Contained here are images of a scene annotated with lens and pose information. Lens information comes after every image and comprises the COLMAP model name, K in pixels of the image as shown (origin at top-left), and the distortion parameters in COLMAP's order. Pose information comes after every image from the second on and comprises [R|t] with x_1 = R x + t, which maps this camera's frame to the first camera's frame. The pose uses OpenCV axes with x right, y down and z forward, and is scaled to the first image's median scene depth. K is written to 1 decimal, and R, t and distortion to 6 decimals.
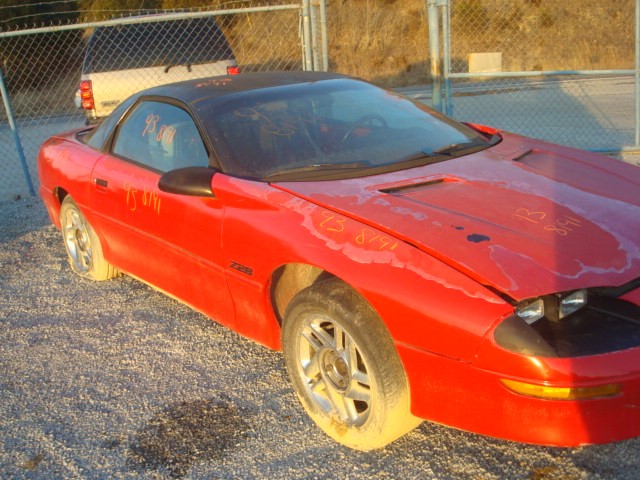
lens RADIAL K [[662.4, 0, 302.3], [0, 662.4, 237.5], [0, 0, 1]] dist [-0.093981, -0.023947]
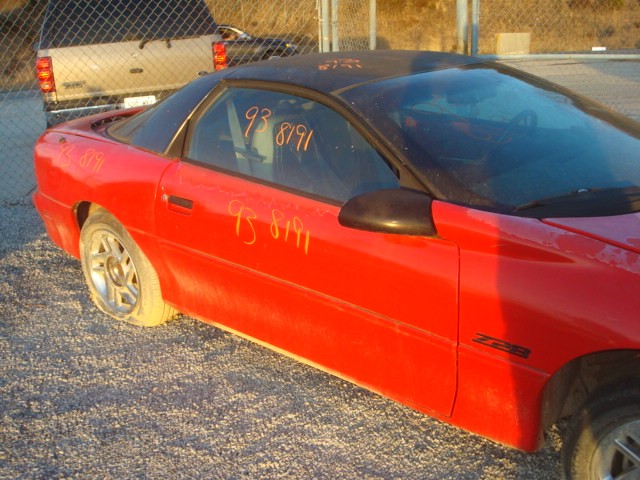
lens RADIAL K [[662.4, 0, 302.3], [0, 662.4, 237.5], [0, 0, 1]] dist [-0.093981, -0.023947]
pose [[0.988260, -0.027350, 0.150314, -0.238776], [0.022547, 0.999182, 0.033563, -0.055362], [-0.151109, -0.029780, 0.988068, 0.225846]]
